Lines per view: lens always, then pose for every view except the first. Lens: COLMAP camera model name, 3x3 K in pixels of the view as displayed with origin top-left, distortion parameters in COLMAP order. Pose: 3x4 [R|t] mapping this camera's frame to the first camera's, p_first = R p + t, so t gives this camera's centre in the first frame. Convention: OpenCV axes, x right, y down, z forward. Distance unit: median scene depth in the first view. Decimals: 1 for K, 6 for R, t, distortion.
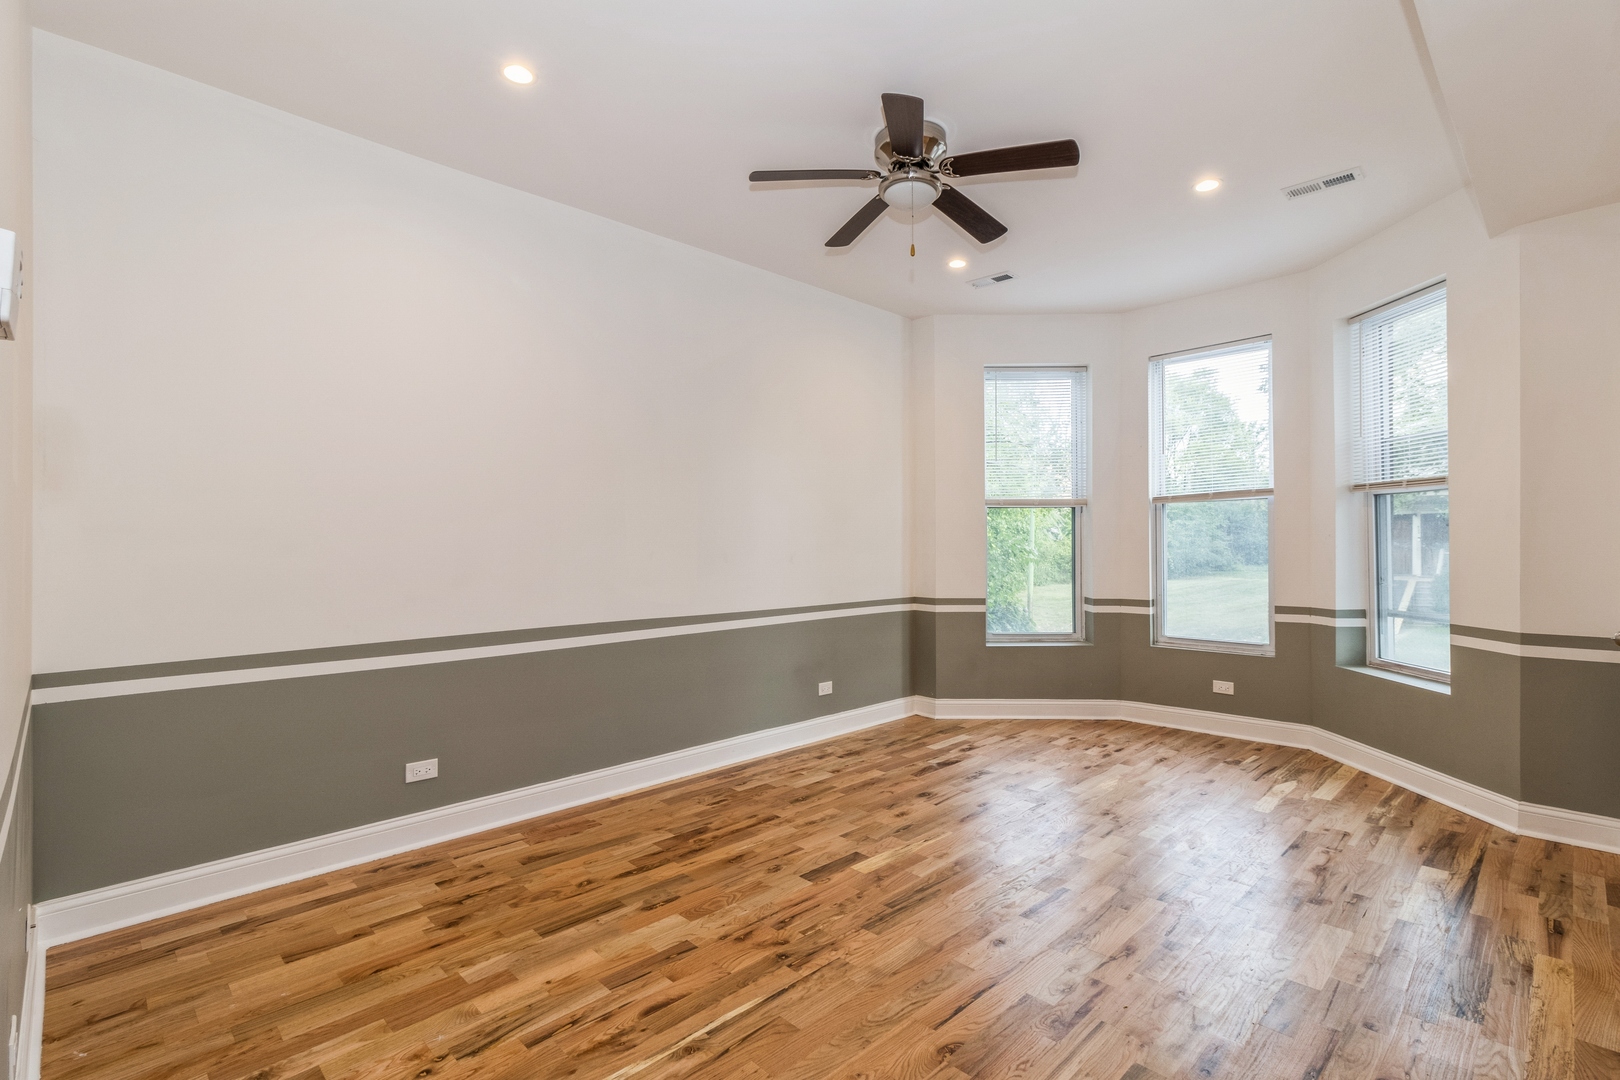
lens RADIAL K [[750.1, 0, 816.2], [0, 750.1, 543.7], [0, 0, 1]] dist [0.001078, 0.001592]
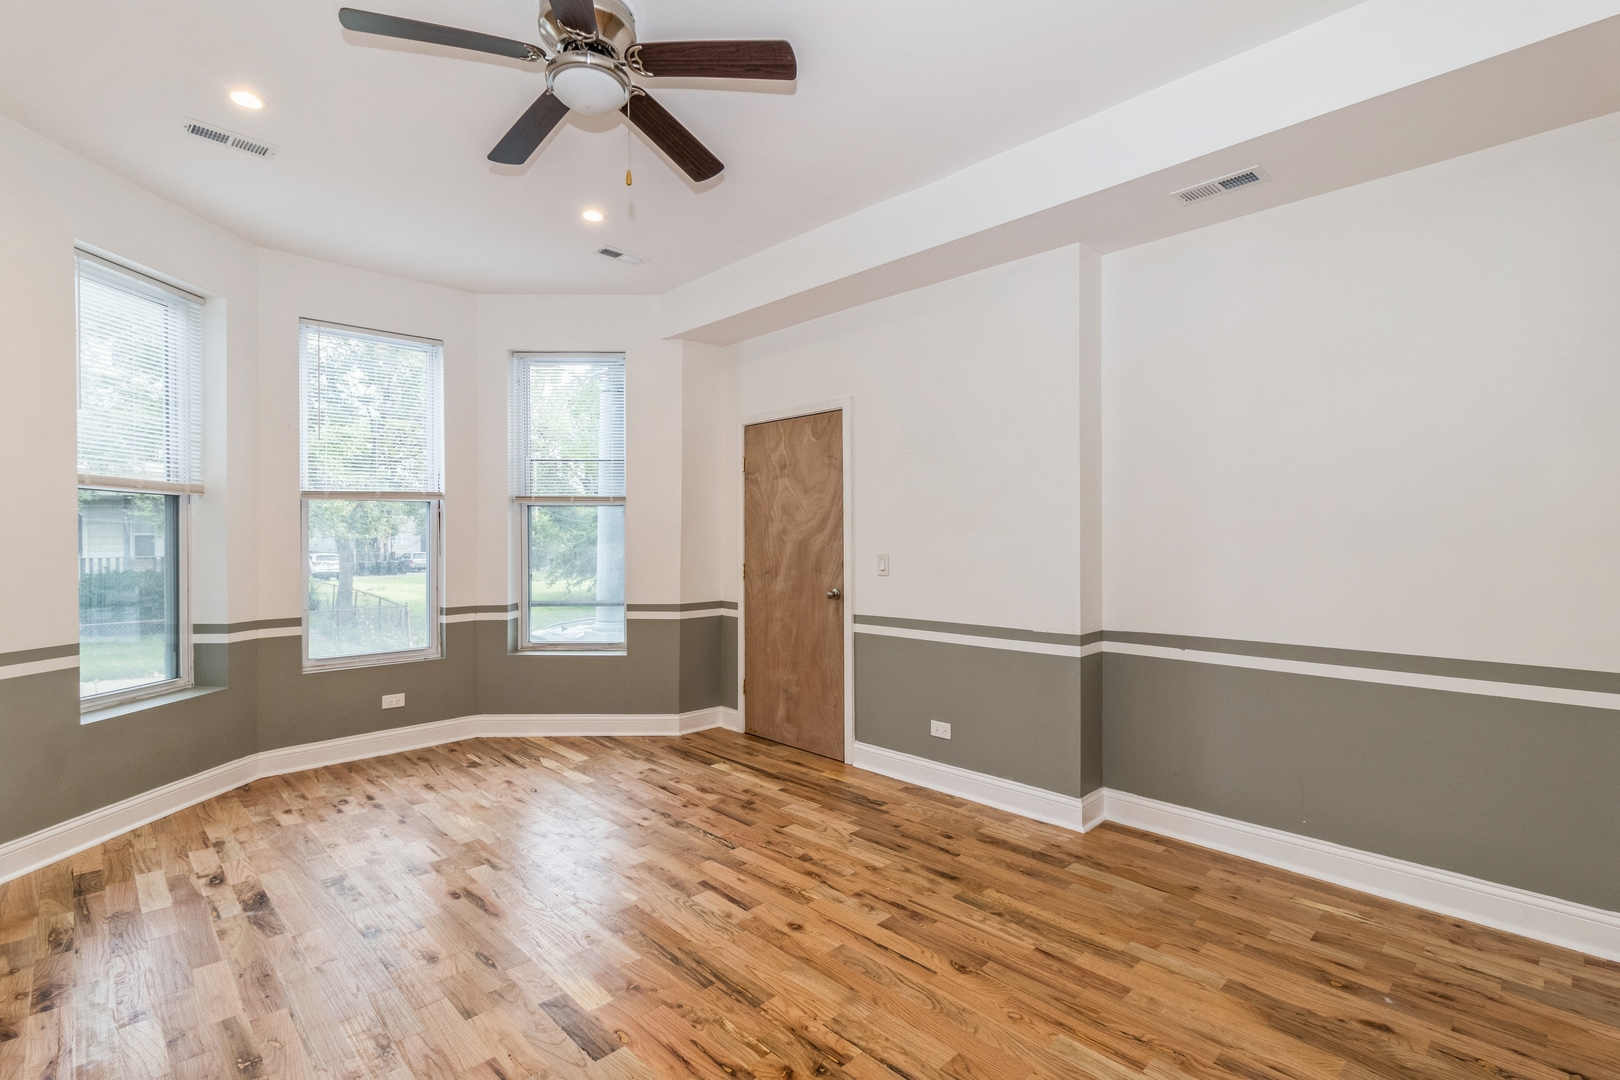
lens RADIAL K [[750.1, 0, 816.2], [0, 750.1, 543.7], [0, 0, 1]] dist [0.001078, 0.001592]
pose [[-0.002188, 0.002414, 0.999995, -0.521865], [0.003216, 0.999992, -0.002407, -0.000774], [-0.999992, 0.003211, -0.002196, 0.628713]]
